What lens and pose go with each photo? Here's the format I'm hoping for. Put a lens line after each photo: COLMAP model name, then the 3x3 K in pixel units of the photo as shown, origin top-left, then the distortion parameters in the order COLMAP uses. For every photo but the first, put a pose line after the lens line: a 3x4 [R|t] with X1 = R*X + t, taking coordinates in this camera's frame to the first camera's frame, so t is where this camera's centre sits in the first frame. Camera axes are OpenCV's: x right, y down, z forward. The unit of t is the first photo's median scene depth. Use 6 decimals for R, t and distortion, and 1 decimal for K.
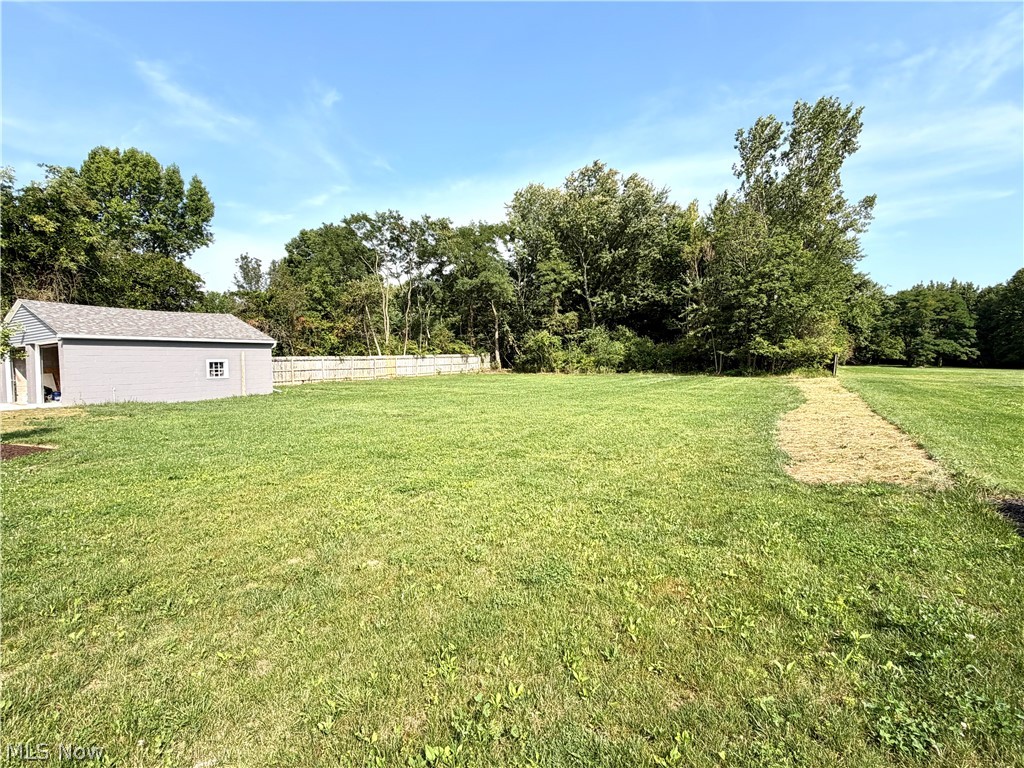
lens RADIAL K [[515.9, 0, 510.6], [0, 515.9, 379.6], [0, 0, 1]] dist [-0.005807, -0.000064]
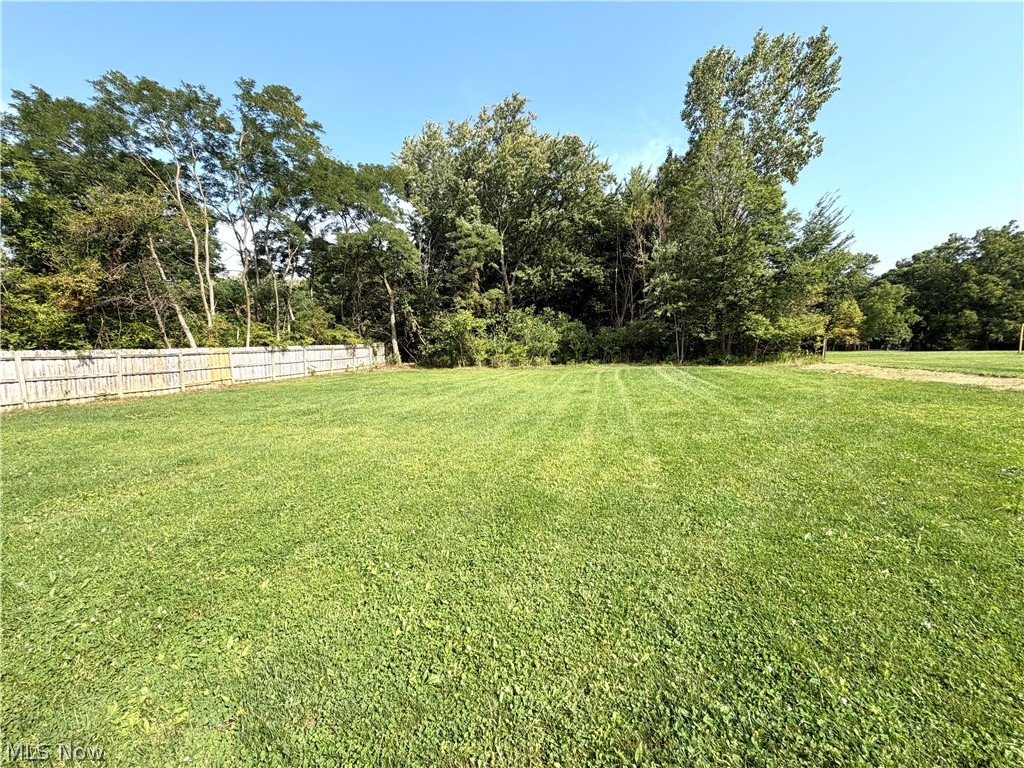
lens RADIAL K [[419.8, 0, 520.4], [0, 419.8, 384.2], [0, 0, 1]] dist [0.012178, -0.000375]
pose [[0.946107, -0.048011, 0.320277, -0.057206], [0.035002, 0.998316, 0.046254, -0.013812], [-0.321958, -0.032551, 0.946194, 0.380055]]
